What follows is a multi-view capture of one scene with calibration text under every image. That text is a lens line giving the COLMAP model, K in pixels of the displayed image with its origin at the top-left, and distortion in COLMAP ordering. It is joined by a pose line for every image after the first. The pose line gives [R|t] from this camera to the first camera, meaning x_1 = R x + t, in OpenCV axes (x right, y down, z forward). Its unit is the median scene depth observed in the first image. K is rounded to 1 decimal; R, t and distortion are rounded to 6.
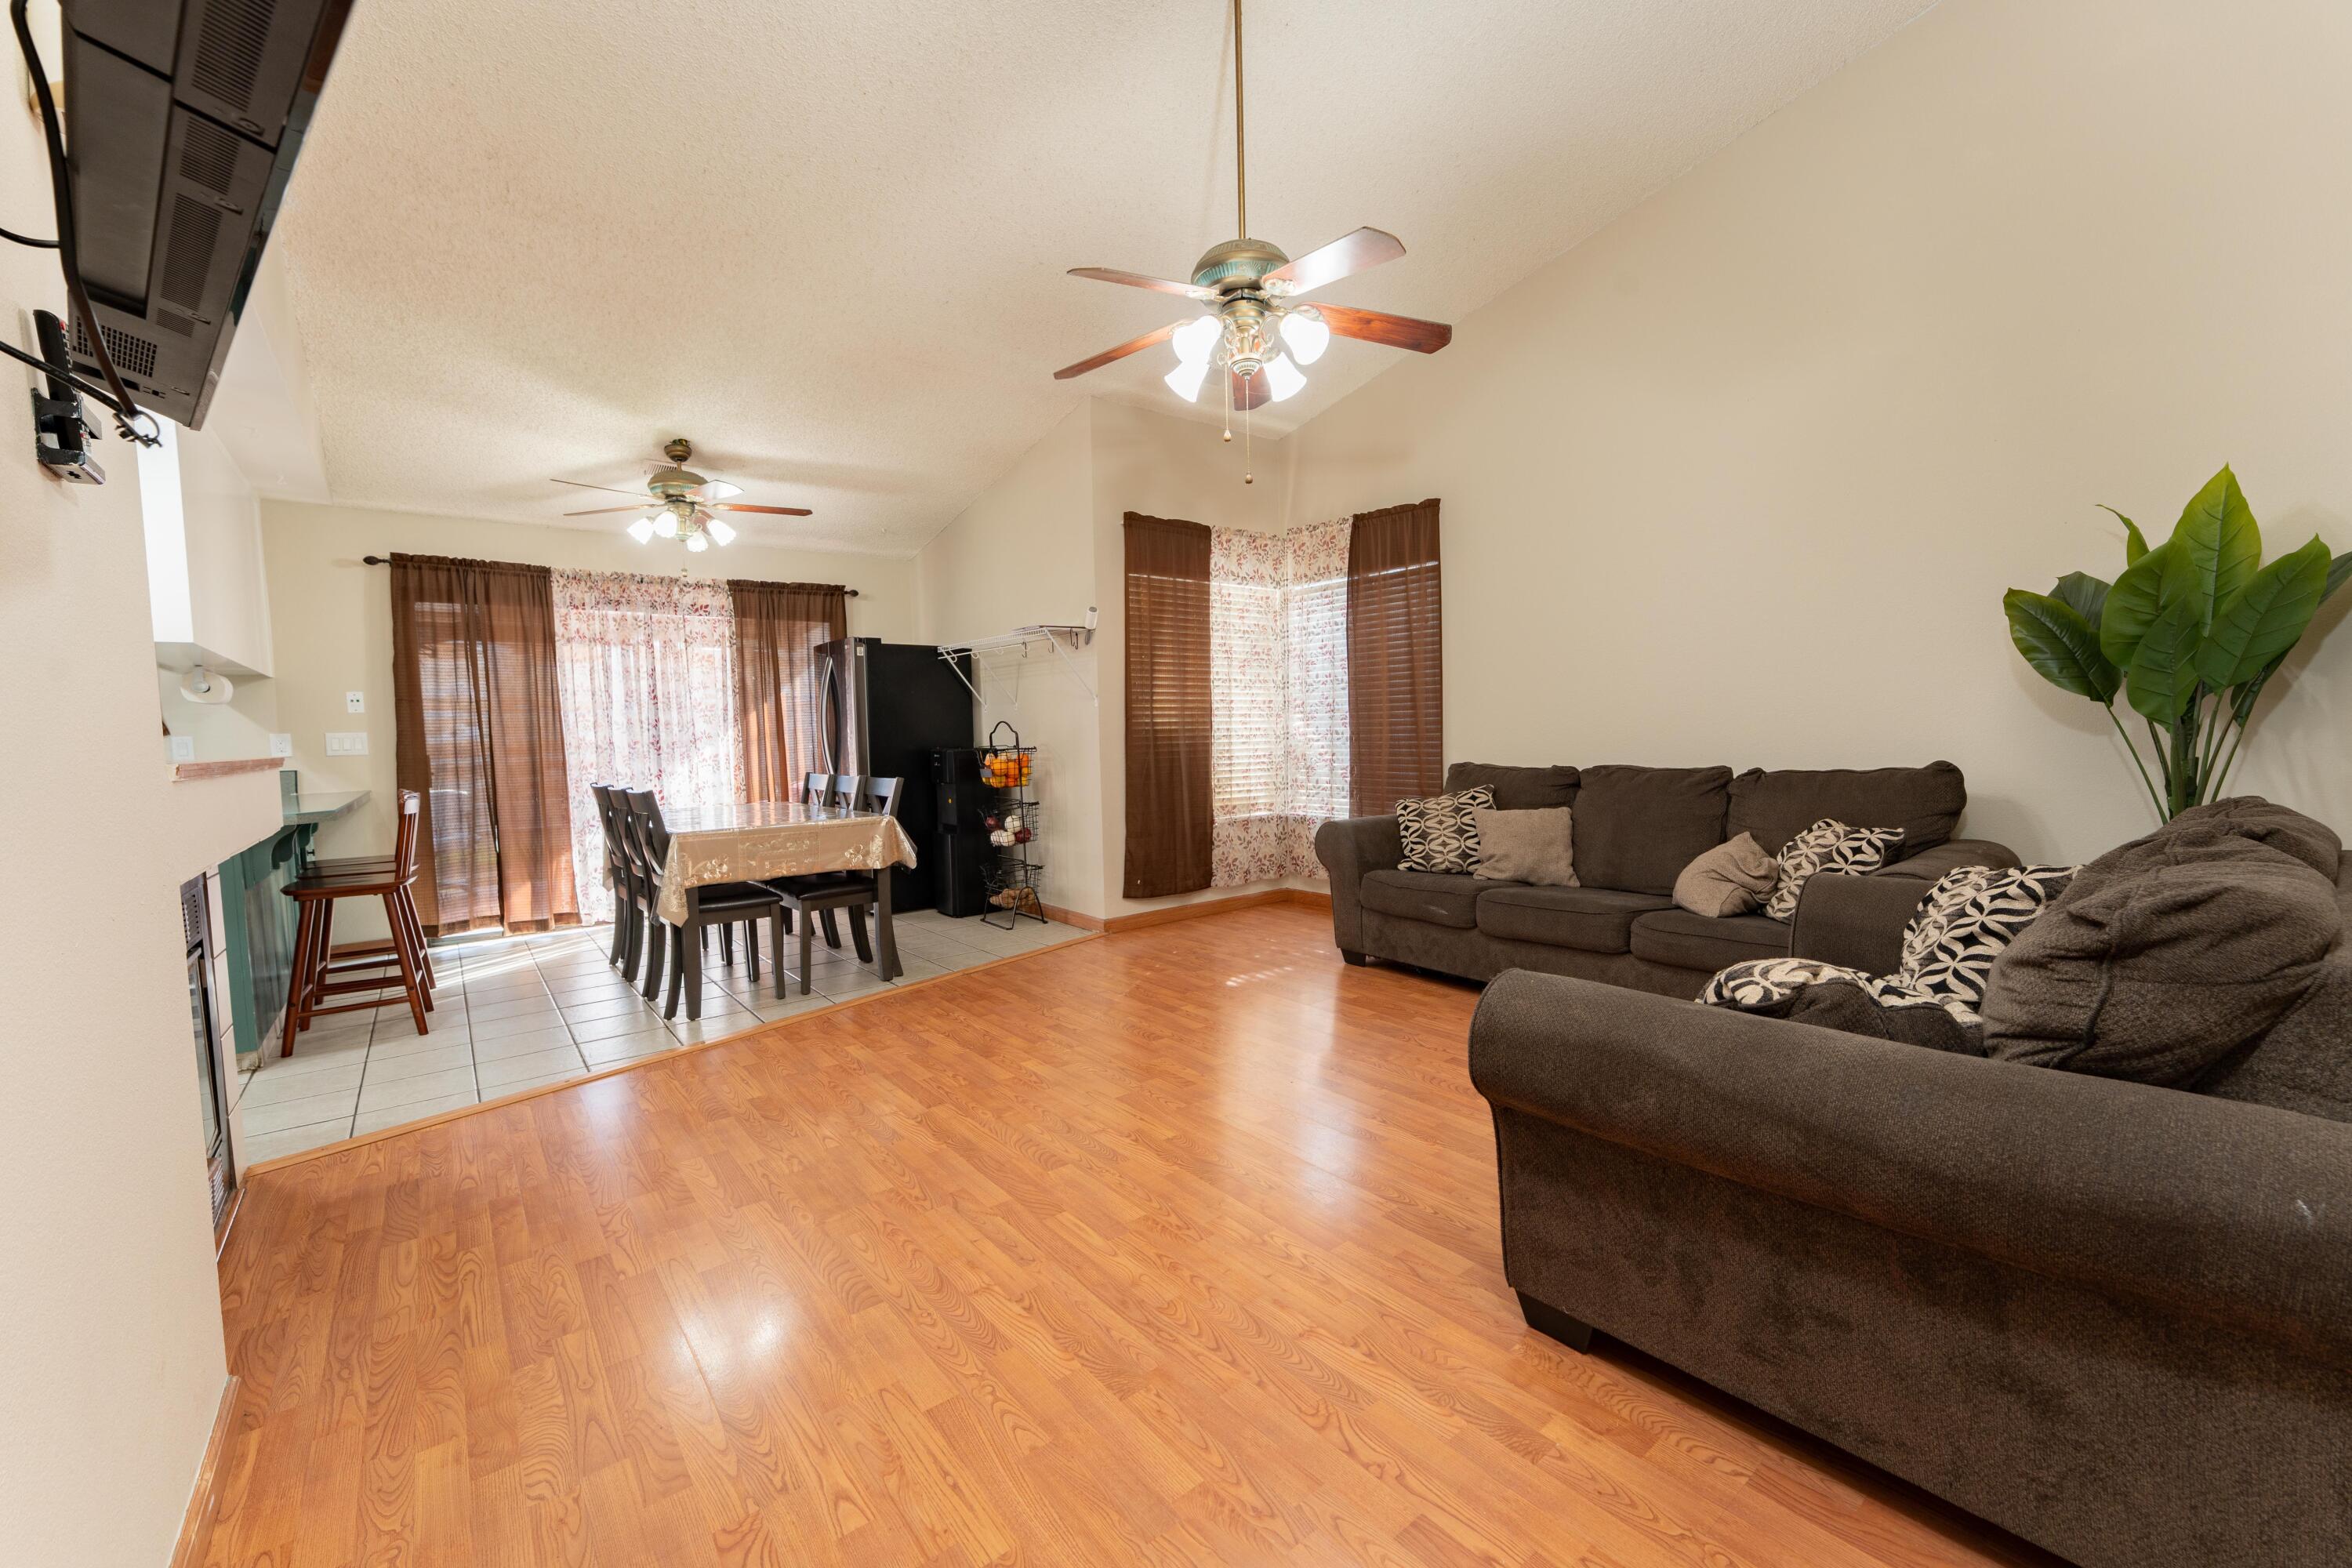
lens RADIAL K [[938.5, 0, 1171.9], [0, 938.5, 781.4], [0, 0, 1]] dist [0.001376, -0.000109]
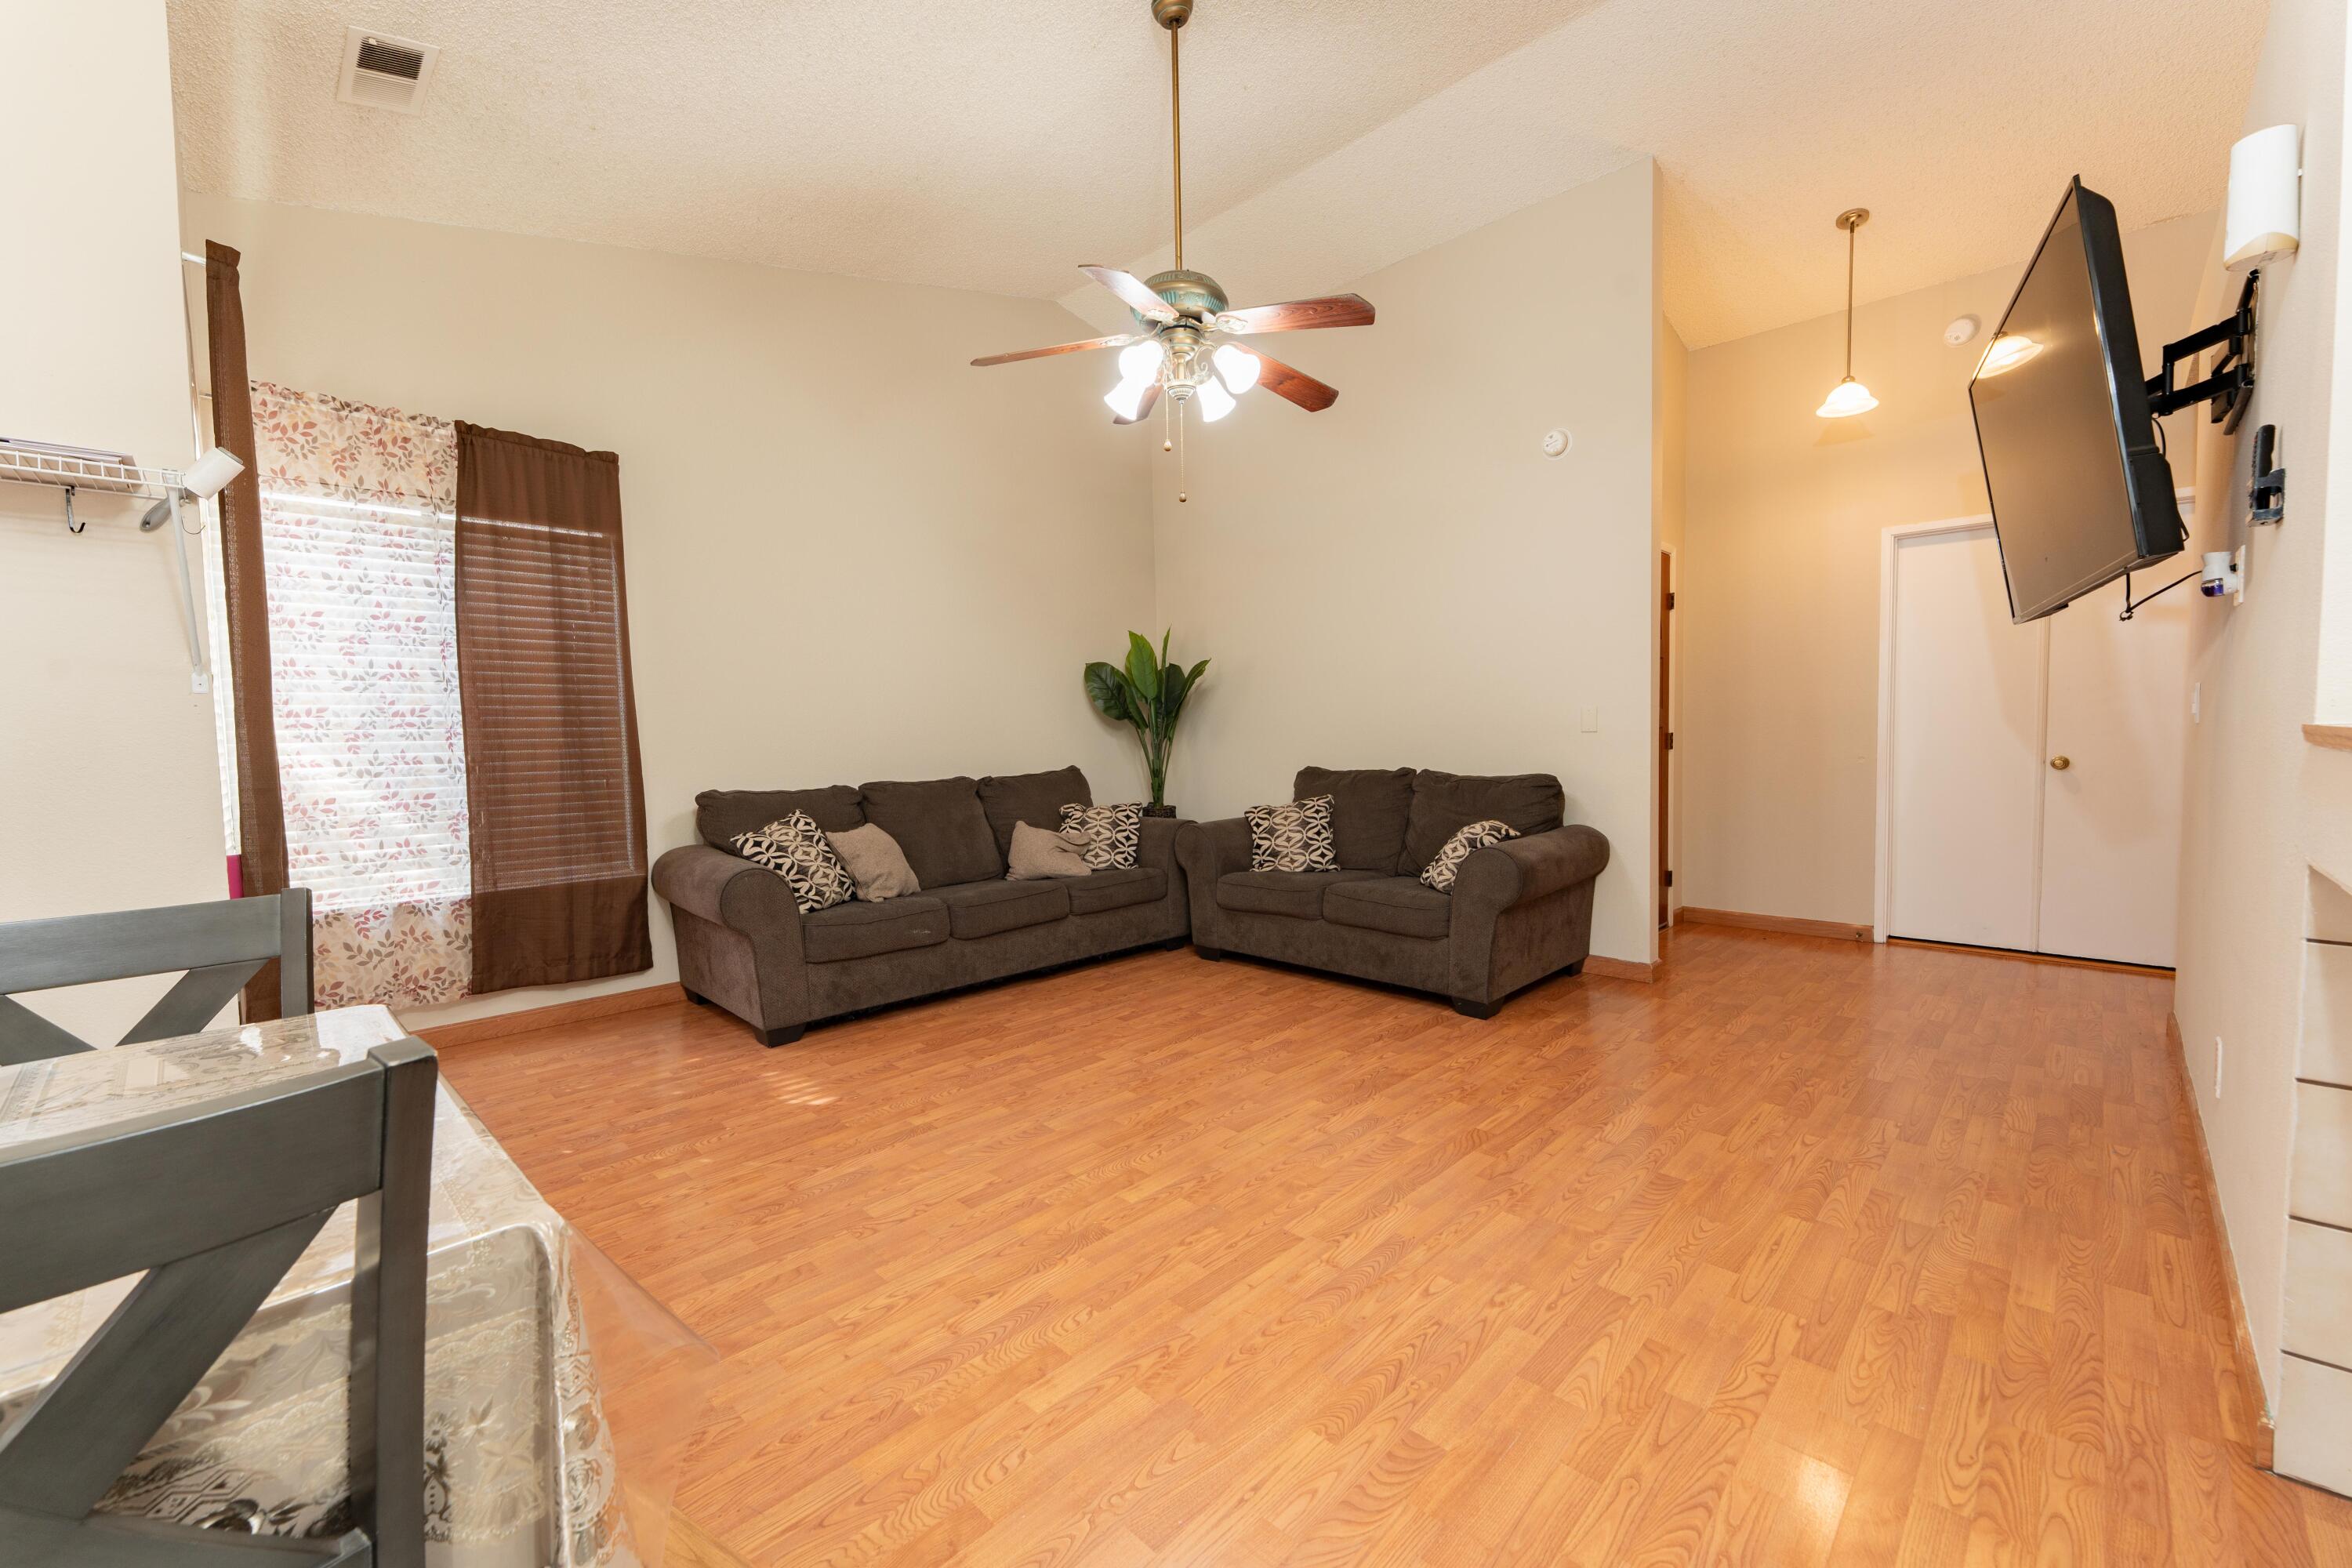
lens RADIAL K [[938.5, 0, 1175.3], [0, 938.5, 788.4], [0, 0, 1]] dist [0.001376, -0.000109]
pose [[-0.122971, -0.032519, 0.991877, -0.798796], [0.078092, 0.996047, 0.042337, -0.035312], [-0.989333, 0.082664, -0.119945, 0.957382]]
